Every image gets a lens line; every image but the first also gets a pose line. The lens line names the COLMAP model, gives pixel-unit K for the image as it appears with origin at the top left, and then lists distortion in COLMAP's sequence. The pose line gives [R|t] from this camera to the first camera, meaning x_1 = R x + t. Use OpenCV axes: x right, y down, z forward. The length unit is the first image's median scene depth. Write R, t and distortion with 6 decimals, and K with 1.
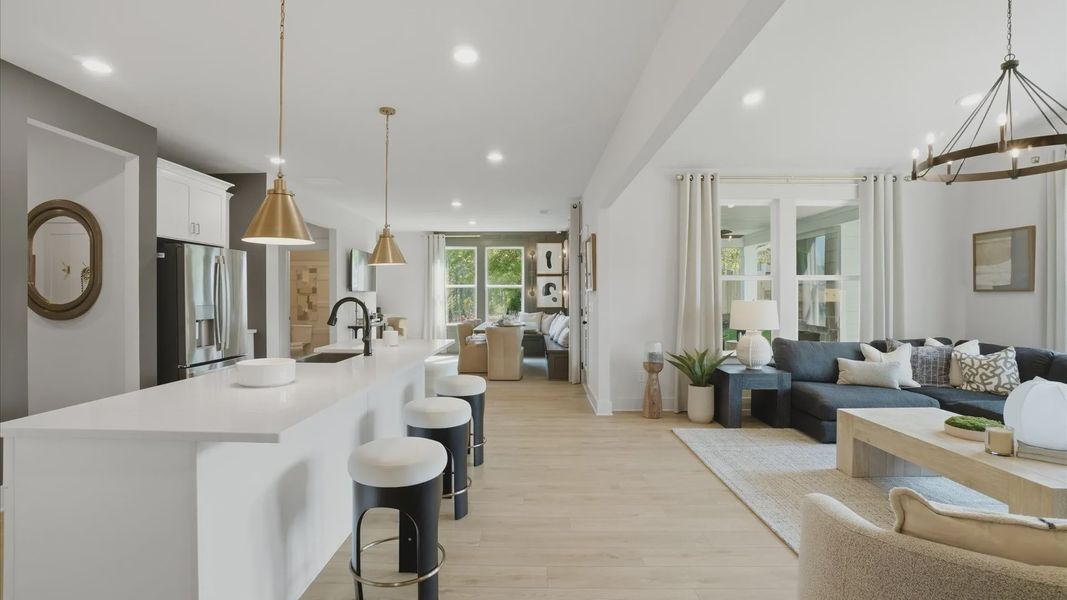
lens RADIAL K [[490.1, 0, 528.4], [0, 490.1, 298.8], [0, 0, 1]] dist [-0.034983, -0.000263]
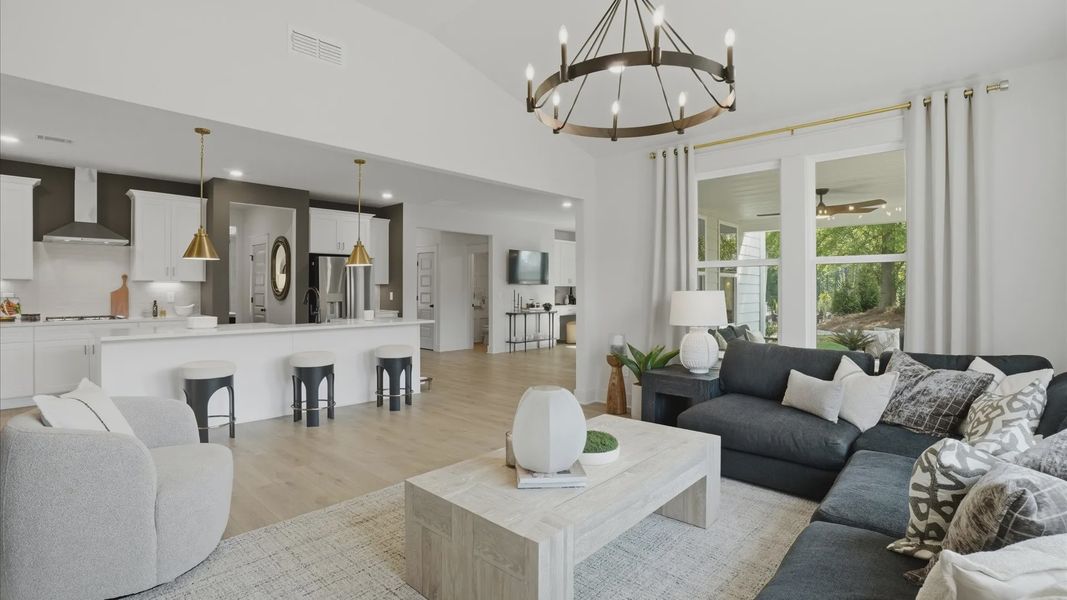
lens RADIAL K [[490.1, 0, 523.7], [0, 490.1, 291.7], [0, 0, 1]] dist [-0.034983, -0.000263]
pose [[0.735488, 0.004850, -0.677520, 0.850232], [-0.007668, 0.999970, -0.001165, 0.007683], [0.677494, 0.006052, 0.735503, 0.193268]]
